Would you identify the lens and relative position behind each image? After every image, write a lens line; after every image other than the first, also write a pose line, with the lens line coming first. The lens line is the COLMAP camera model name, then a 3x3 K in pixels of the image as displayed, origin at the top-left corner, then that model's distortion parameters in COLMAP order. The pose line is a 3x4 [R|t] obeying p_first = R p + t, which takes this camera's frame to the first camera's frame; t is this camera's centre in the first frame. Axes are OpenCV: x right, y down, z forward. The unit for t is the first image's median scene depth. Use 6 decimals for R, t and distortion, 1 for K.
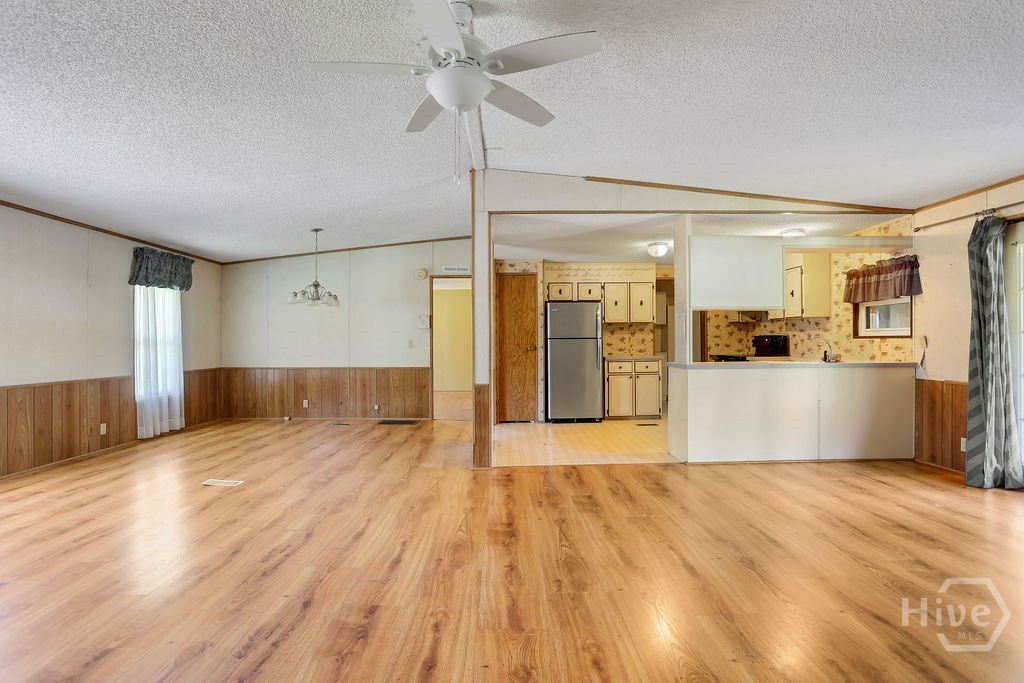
lens RADIAL K [[505.6, 0, 503.9], [0, 505.6, 341.1], [0, 0, 1]] dist [-0.069570, 0.029127]
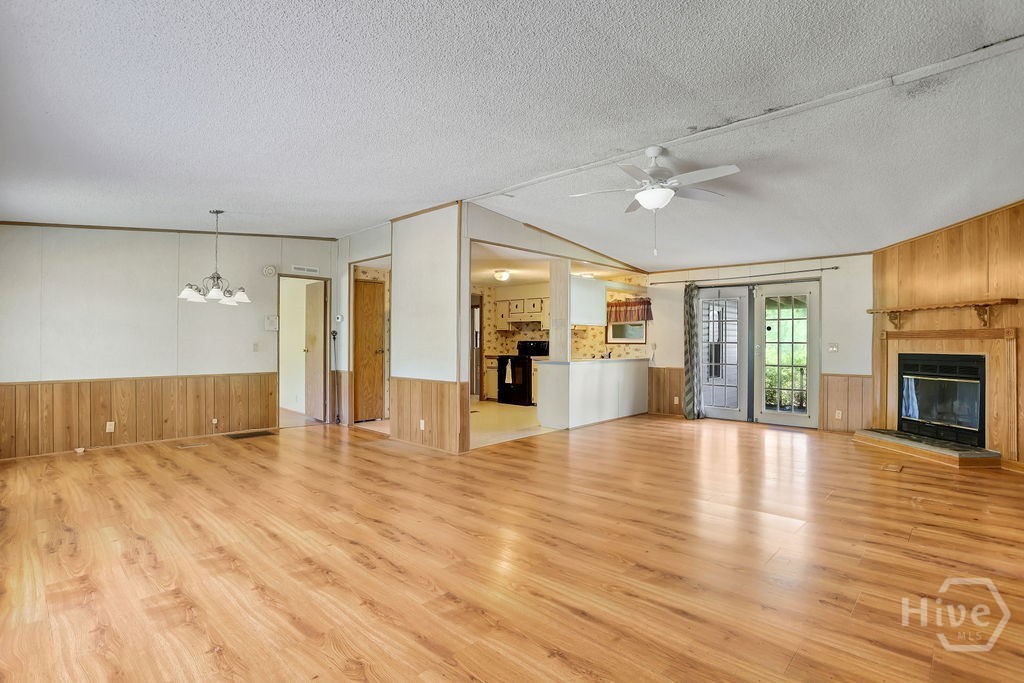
lens RADIAL K [[505.6, 0, 505.9], [0, 505.6, 341.2], [0, 0, 1]] dist [-0.069570, 0.029127]
pose [[0.691852, 0.006833, 0.722007, -0.659940], [-0.006242, 0.999974, -0.003481, -0.006025], [-0.722012, -0.002098, 0.691877, 0.081771]]
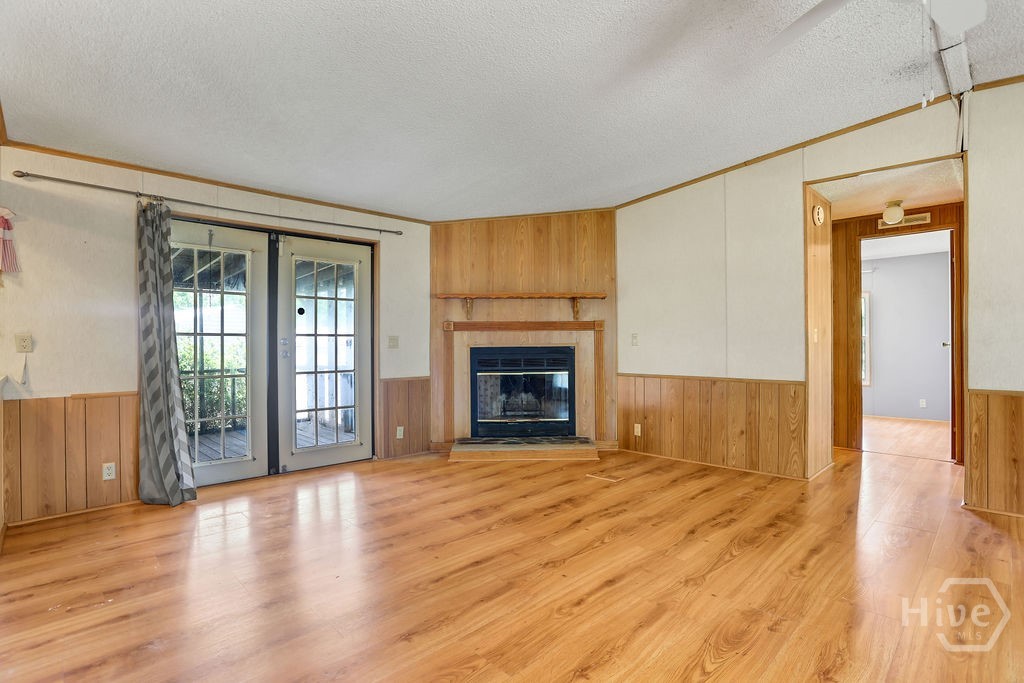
lens RADIAL K [[505.6, 0, 512.2], [0, 505.6, 344.3], [0, 0, 1]] dist [-0.069570, 0.029127]
pose [[-0.695250, 0.004455, 0.718754, -0.070351], [0.006401, 0.999980, -0.000006, 0.005221], [-0.718740, 0.004597, -0.695264, 0.754294]]
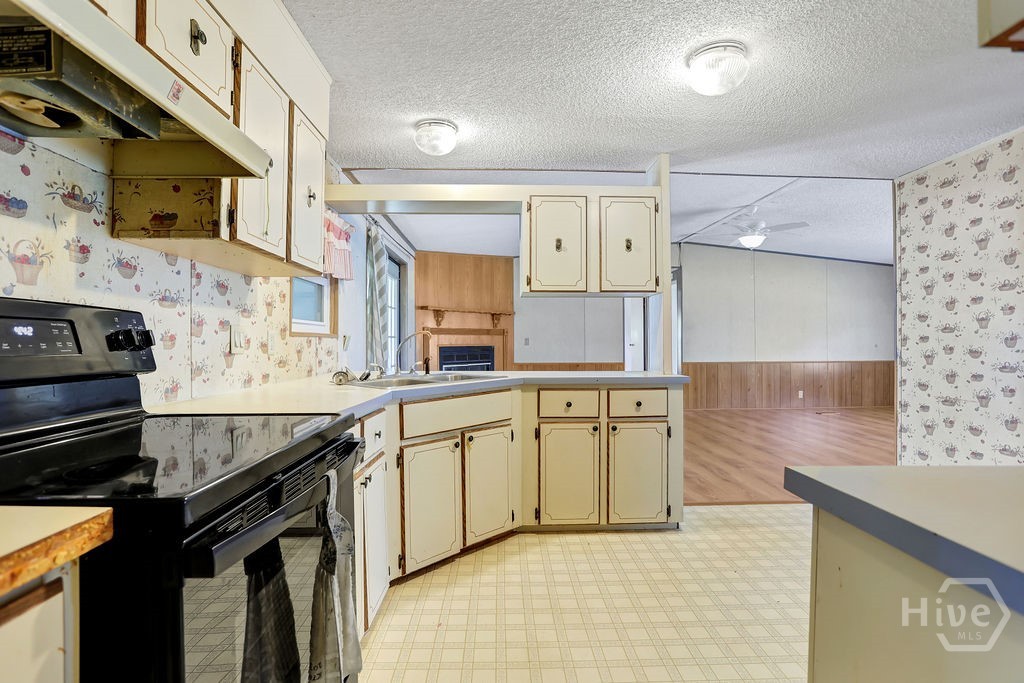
lens RADIAL K [[505.6, 0, 514.2], [0, 505.6, 331.0], [0, 0, 1]] dist [-0.069570, 0.029127]
pose [[-0.999652, 0.004674, -0.025974, 0.468720], [0.005317, 0.999680, -0.024718, 0.002836], [0.025850, -0.024848, -0.999357, 1.380262]]
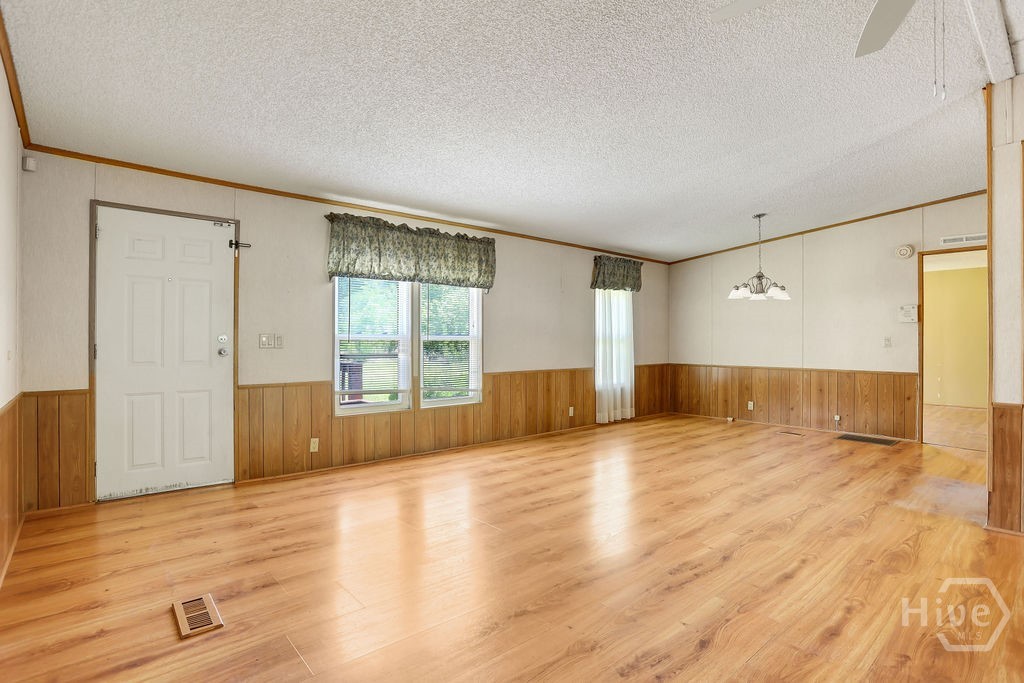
lens RADIAL K [[505.6, 0, 504.8], [0, 505.6, 337.6], [0, 0, 1]] dist [-0.069570, 0.029127]
pose [[0.650922, 0.002449, -0.759140, 0.008172], [-0.003336, 0.999994, 0.000366, -0.000045], [0.759137, 0.002294, 0.650927, 0.065196]]
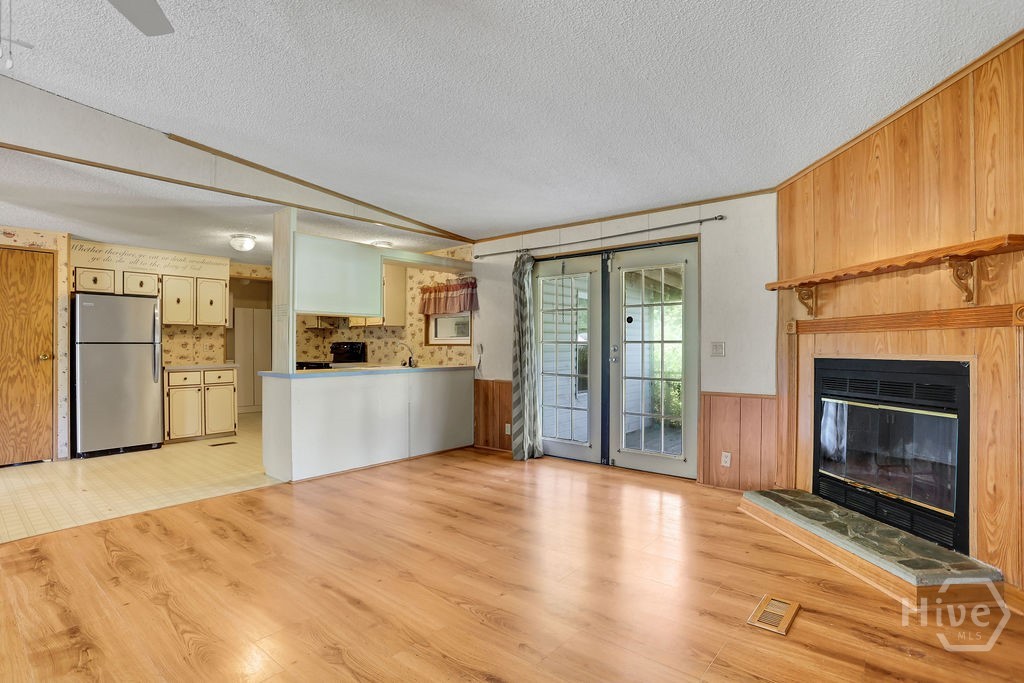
lens RADIAL K [[505.6, 0, 502.7], [0, 505.6, 347.5], [0, 0, 1]] dist [-0.069570, 0.029127]
pose [[0.651953, 0.004093, 0.758248, -0.054491], [-0.004148, 0.999990, -0.001831, 0.000225], [-0.758248, -0.001951, 0.651964, 0.094397]]
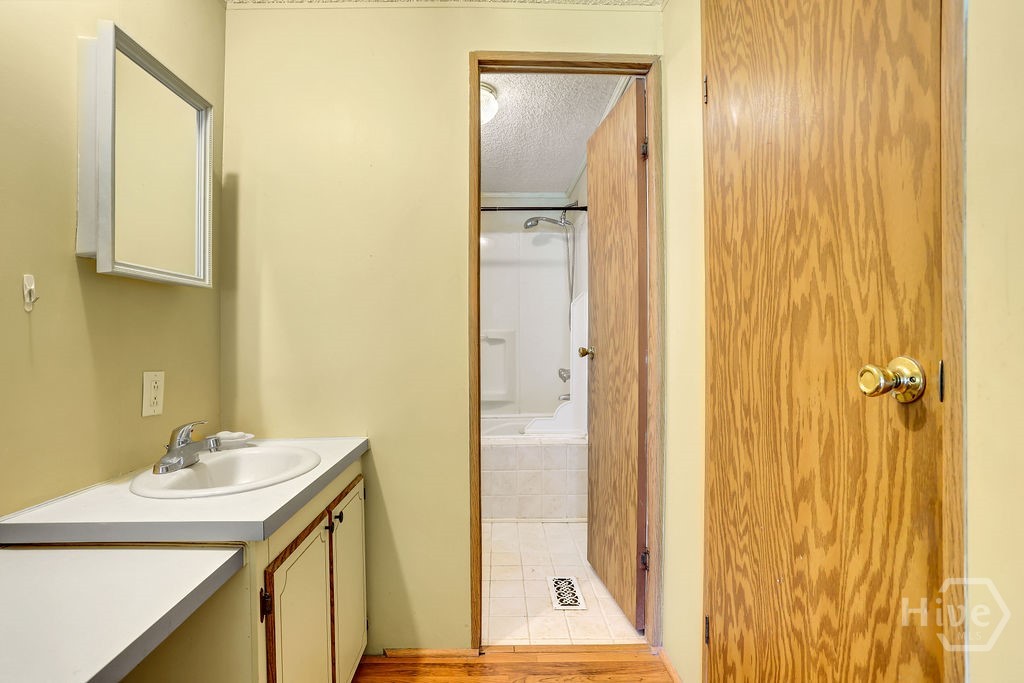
lens RADIAL K [[505.6, 0, 502.3], [0, 505.6, 340.5], [0, 0, 1]] dist [-0.069570, 0.029127]
pose [[0.023002, -0.001974, -0.999733, 0.193899], [0.004948, 0.999986, -0.001860, 0.062353], [0.999723, -0.004904, 0.023011, 1.132452]]
